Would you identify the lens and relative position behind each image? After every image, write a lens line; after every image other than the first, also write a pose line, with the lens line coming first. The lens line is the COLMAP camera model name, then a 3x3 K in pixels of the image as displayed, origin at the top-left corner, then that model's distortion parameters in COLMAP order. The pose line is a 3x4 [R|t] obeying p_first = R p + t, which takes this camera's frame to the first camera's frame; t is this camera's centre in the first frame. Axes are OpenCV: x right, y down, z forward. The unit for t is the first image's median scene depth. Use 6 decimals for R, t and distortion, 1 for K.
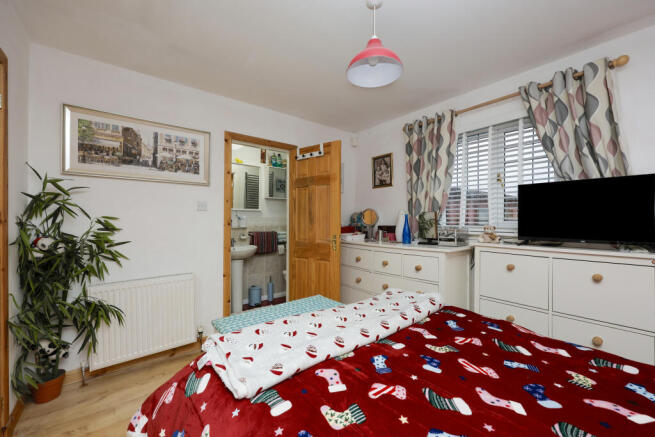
lens RADIAL K [[262.1, 0, 327.5], [0, 262.1, 218.5], [0, 0, 1]] dist [-0.001101, -0.000089]
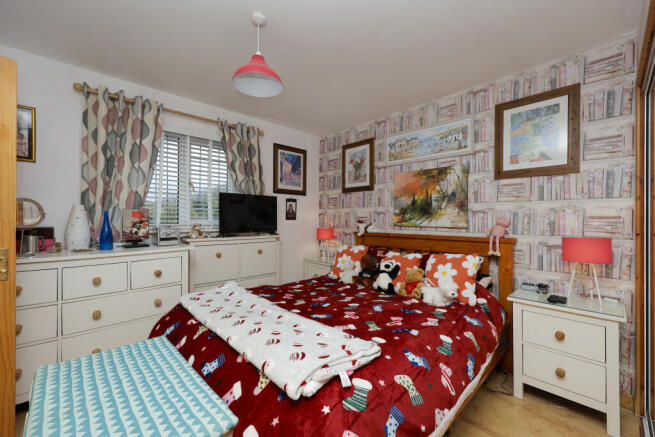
lens RADIAL K [[276.1, 0, 330.0], [0, 276.1, 215.9], [0, 0, 1]] dist [-0.000685, -0.000096]
pose [[-0.109376, 0.005088, 0.993987, -0.724971], [-0.013475, 0.999887, -0.006601, -0.006376], [-0.993909, -0.014116, -0.109295, 0.593509]]
